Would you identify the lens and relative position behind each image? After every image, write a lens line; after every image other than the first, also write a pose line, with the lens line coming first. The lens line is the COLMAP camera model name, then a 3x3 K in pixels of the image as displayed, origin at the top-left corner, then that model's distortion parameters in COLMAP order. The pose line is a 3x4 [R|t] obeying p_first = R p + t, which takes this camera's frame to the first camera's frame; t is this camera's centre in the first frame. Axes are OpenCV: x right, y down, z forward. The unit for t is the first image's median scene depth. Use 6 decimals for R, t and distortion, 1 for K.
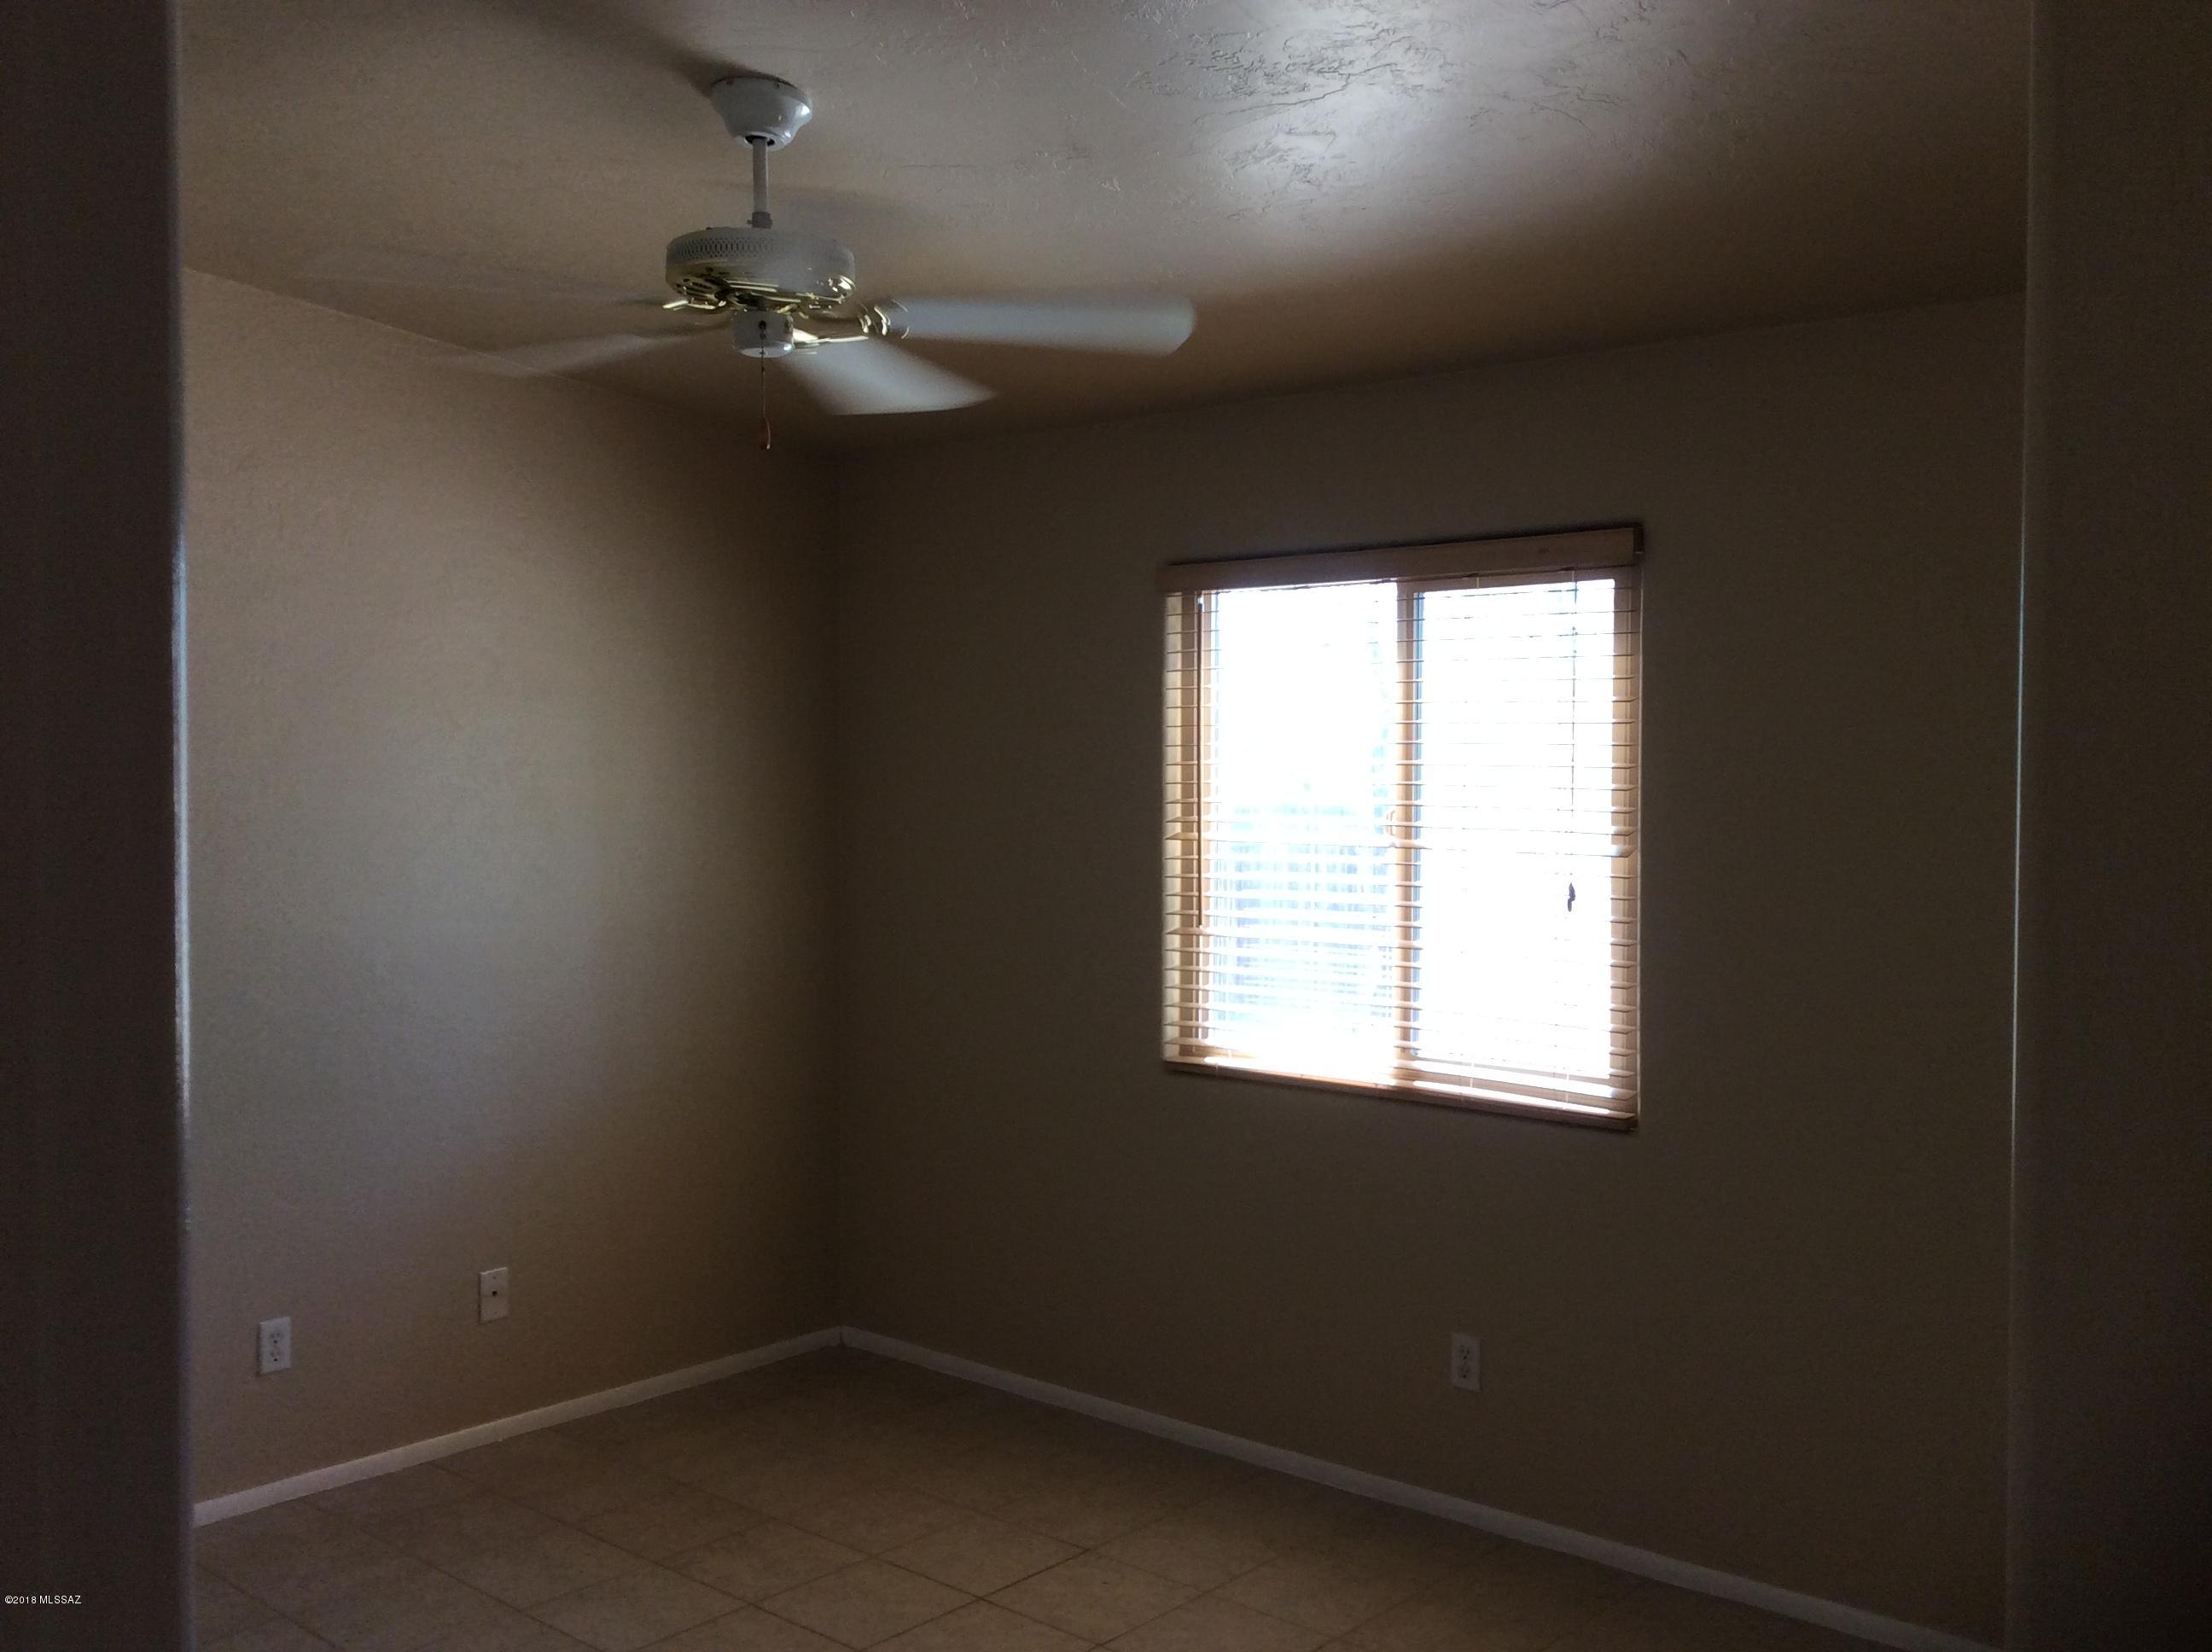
lens RADIAL K [[1967.0, 0, 1106.0], [0, 1967.0, 826.0], [0, 0, 1]] dist [0.005222, -0.012584]
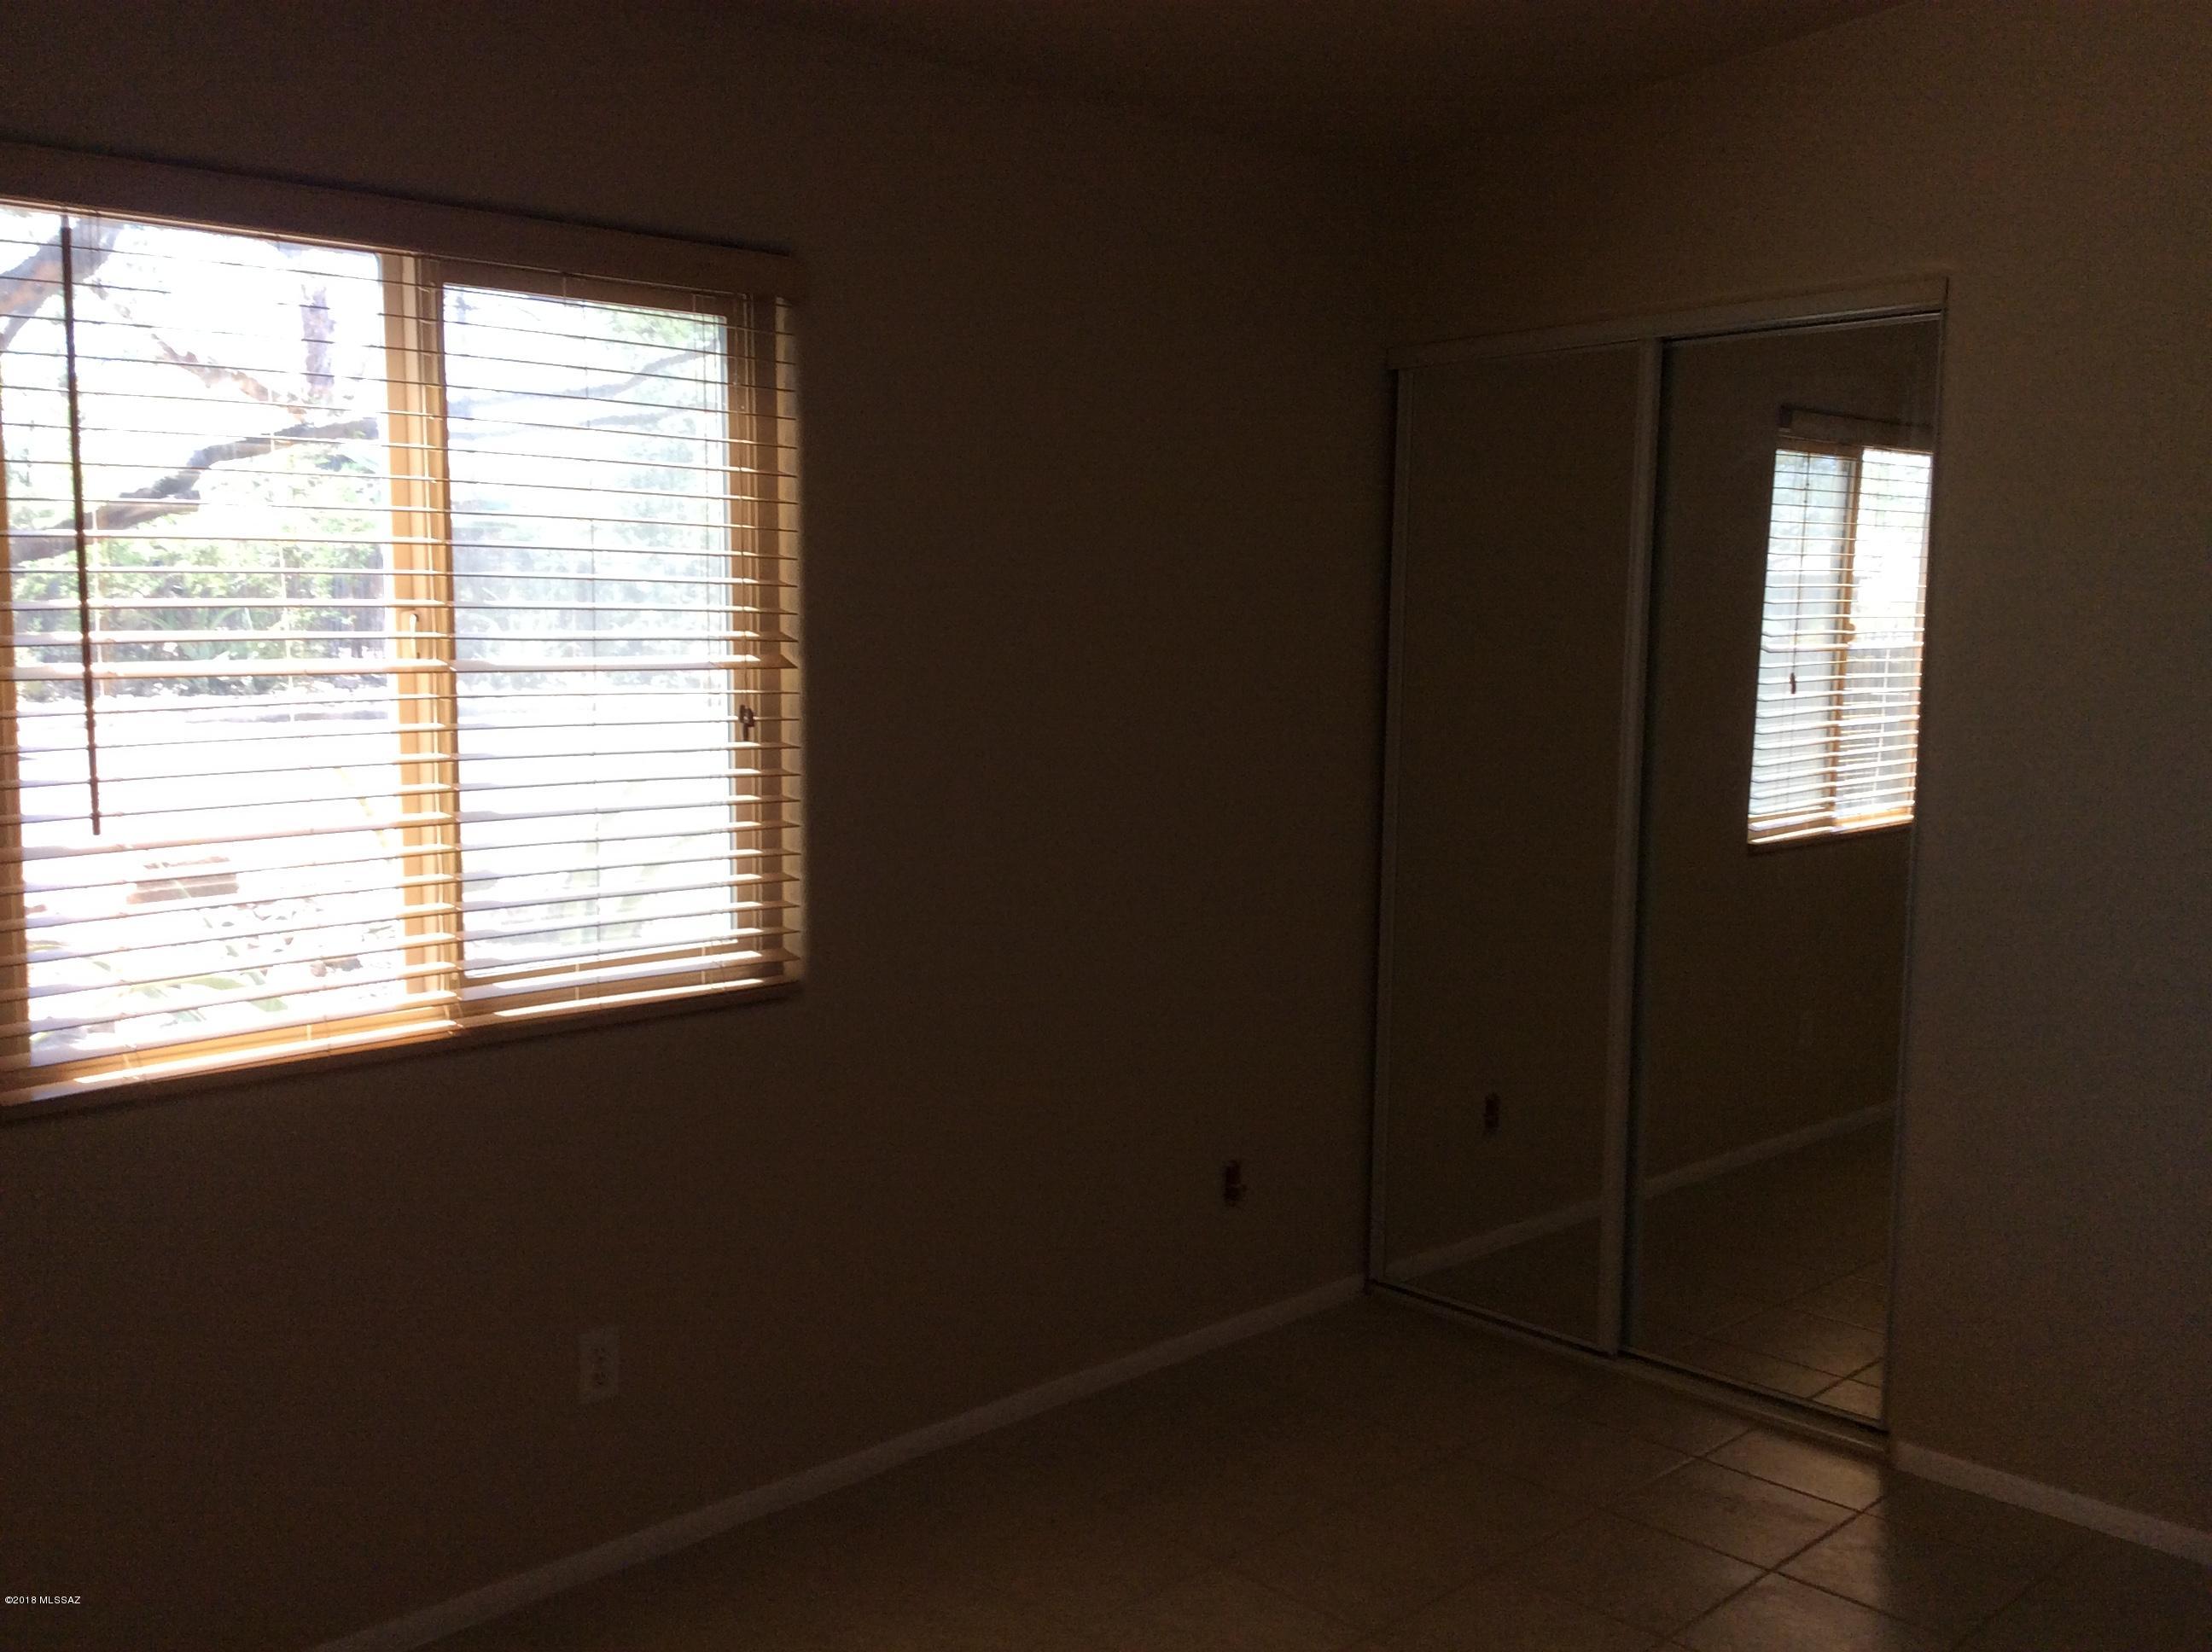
lens RADIAL K [[1967.0, 0, 1106.0], [0, 1967.0, 826.0], [0, 0, 1]] dist [0.005222, -0.012584]
pose [[0.088714, -0.112508, 0.989683, -0.506309], [0.019581, 0.993605, 0.111199, -0.007674], [-0.995865, 0.009514, 0.090350, 0.736485]]
